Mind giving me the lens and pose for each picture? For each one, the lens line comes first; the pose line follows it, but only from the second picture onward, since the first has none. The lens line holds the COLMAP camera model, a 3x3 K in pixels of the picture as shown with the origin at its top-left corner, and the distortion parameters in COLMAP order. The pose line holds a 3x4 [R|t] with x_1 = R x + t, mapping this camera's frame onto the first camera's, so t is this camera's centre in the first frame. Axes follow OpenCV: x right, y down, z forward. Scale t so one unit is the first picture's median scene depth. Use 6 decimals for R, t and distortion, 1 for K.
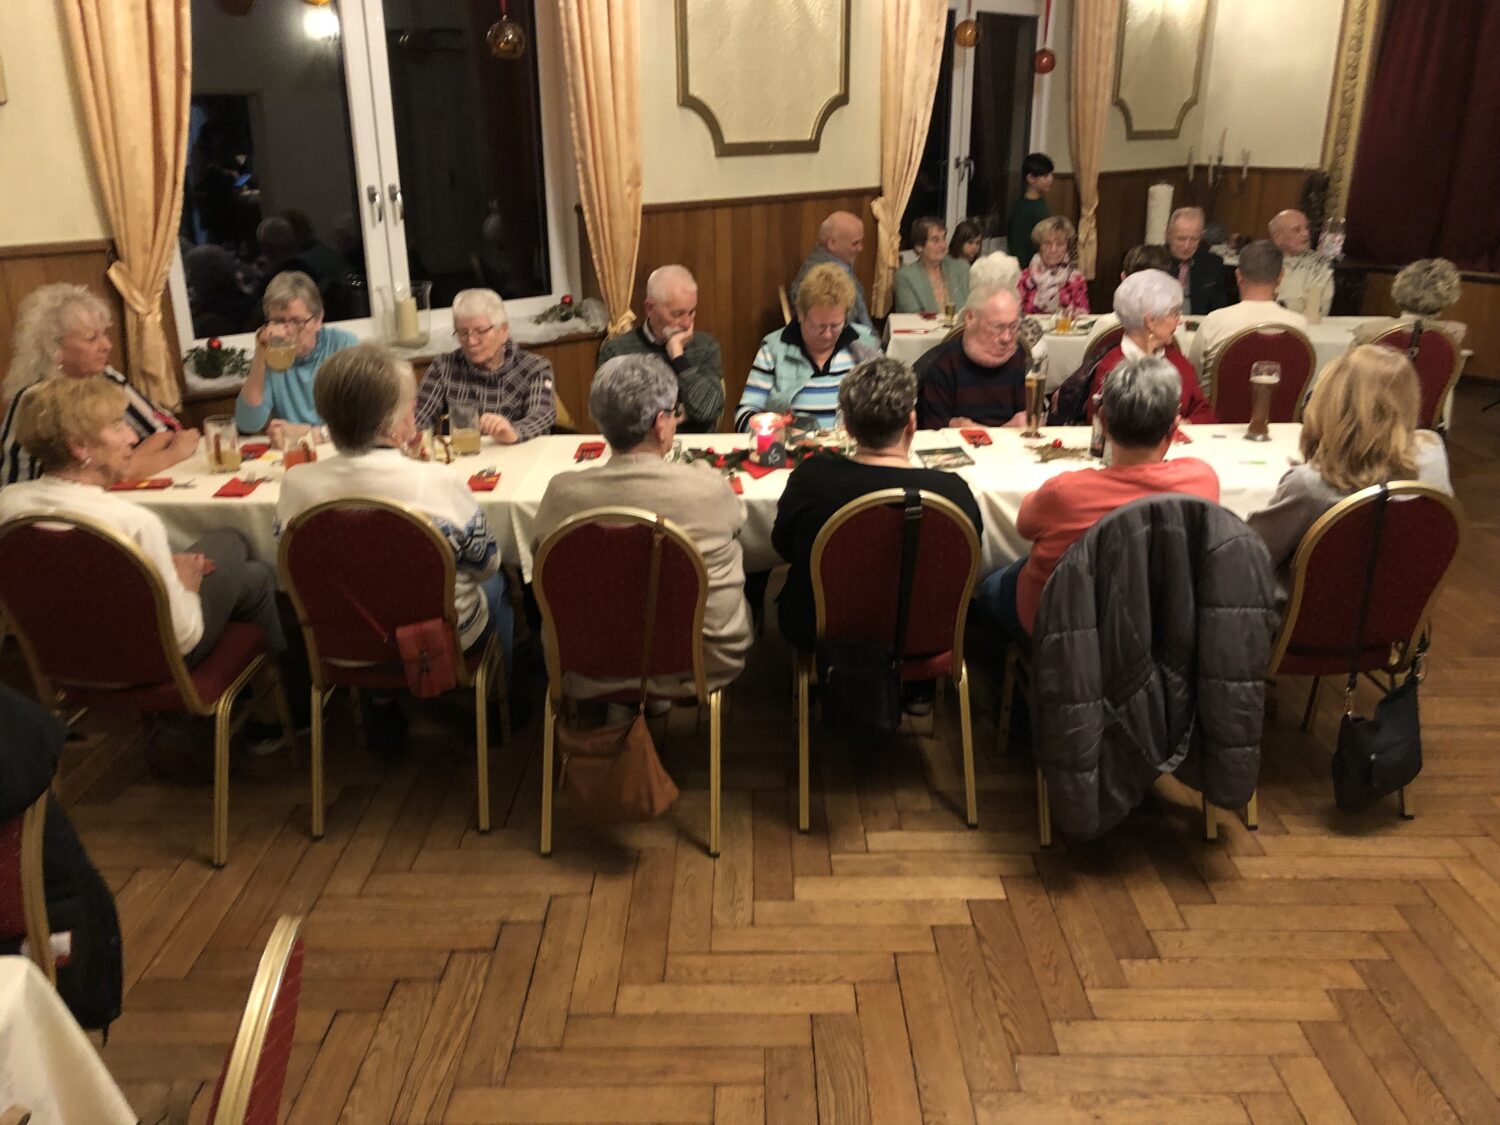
lens RADIAL K [[1218.3, 0, 749.3], [0, 1218.3, 553.5], [0, 0, 1]] dist [0.032611, -0.027248]
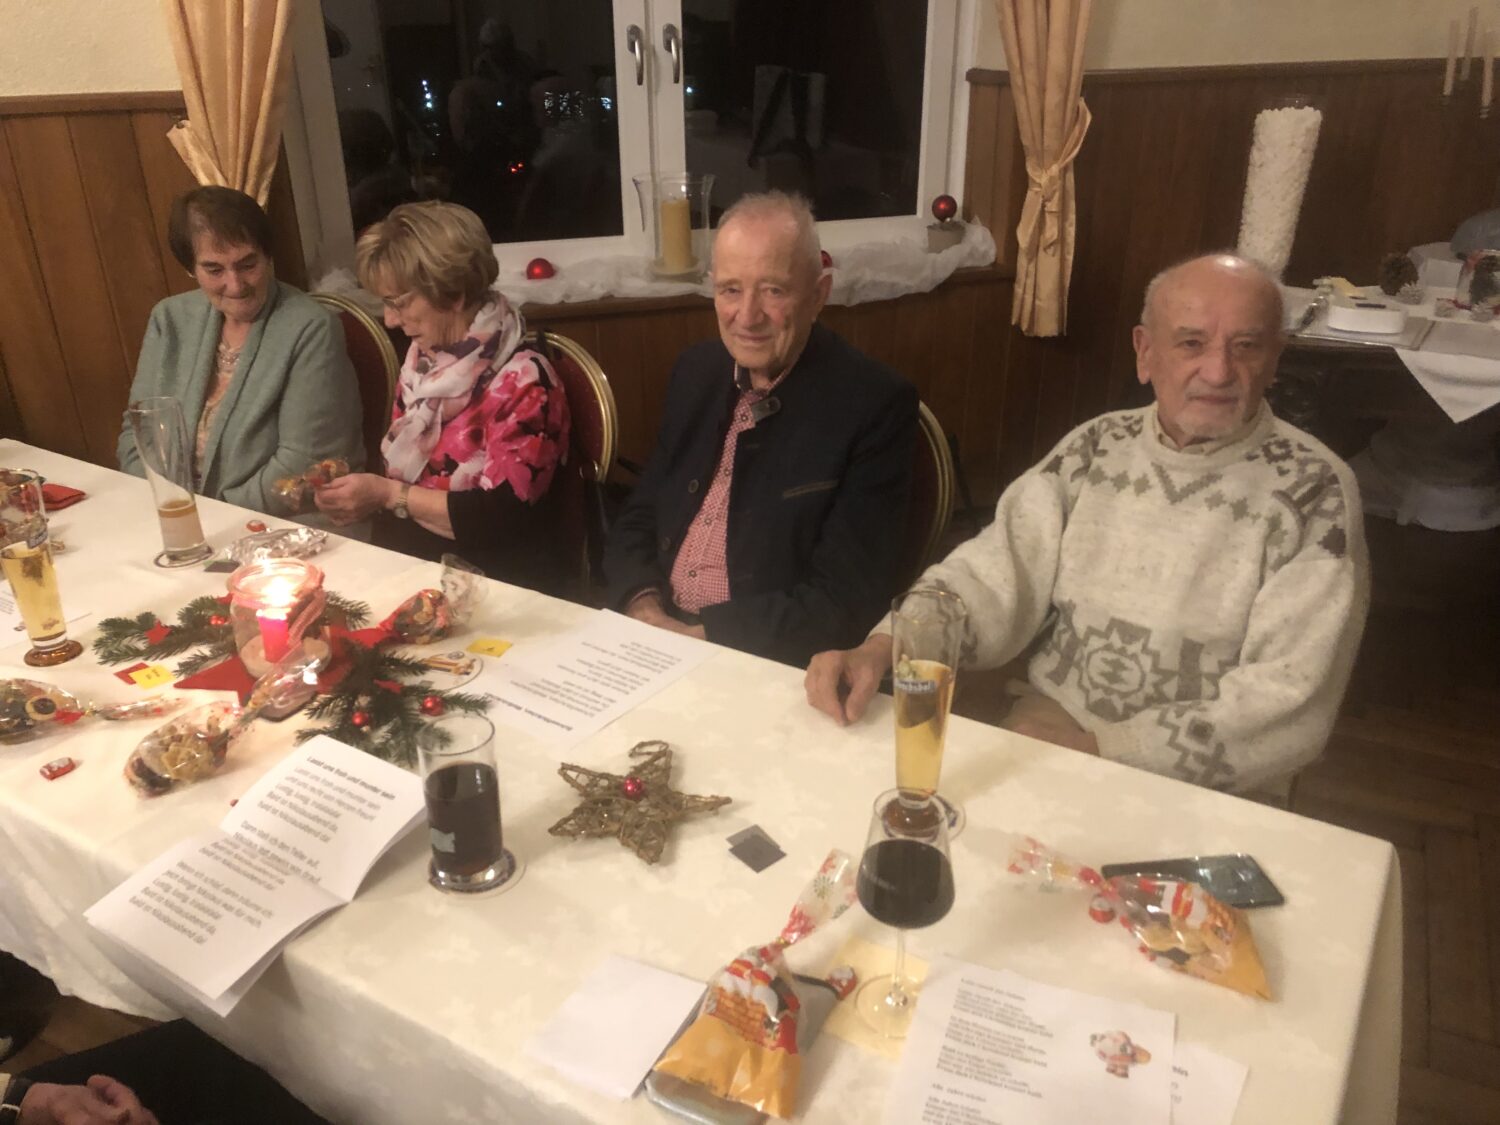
lens RADIAL K [[1218.3, 0, 744.9], [0, 1218.3, 558.7], [0, 0, 1]] dist [0.032611, -0.027248]
pose [[0.907311, 0.182855, -0.378616, 0.811665], [-0.145853, 0.981444, 0.124473, -0.421466], [0.394352, -0.057714, 0.917146, 1.296156]]
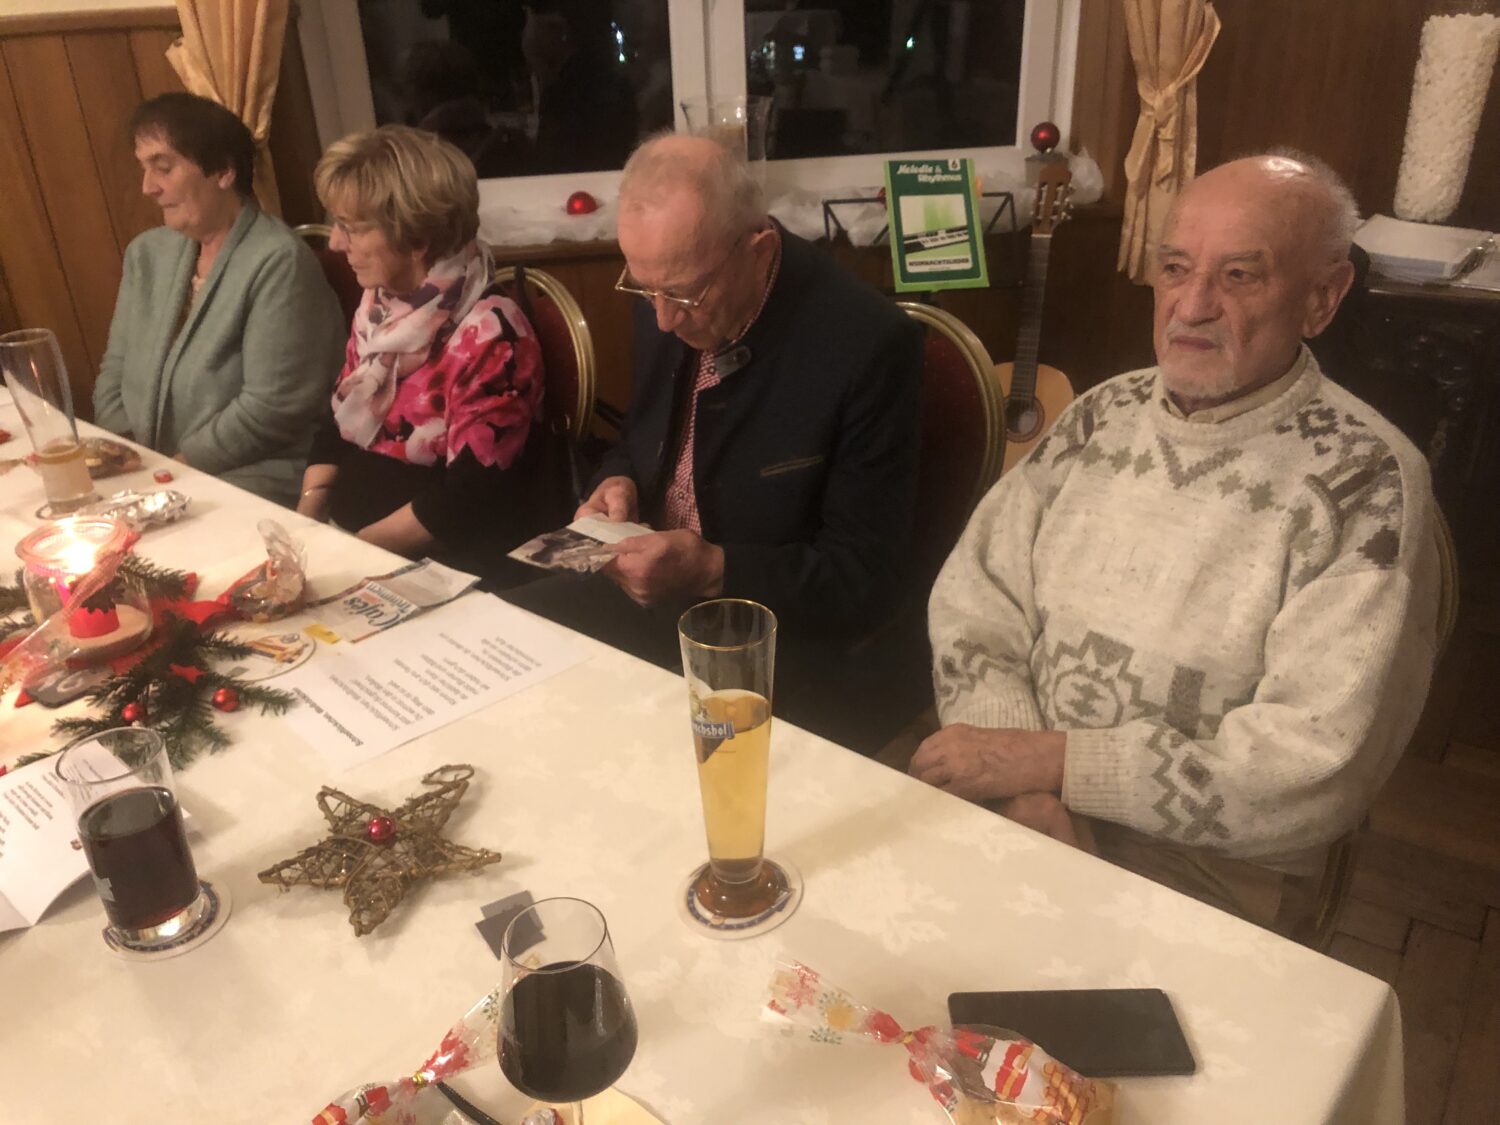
lens RADIAL K [[1218.3, 0, 738.4], [0, 1218.3, 565.0], [0, 0, 1]] dist [0.032611, -0.027248]
pose [[0.838771, 0.235781, -0.490785, 0.849464], [-0.163884, 0.968902, 0.185394, -0.430674], [0.519235, -0.075071, 0.851328, 1.403569]]
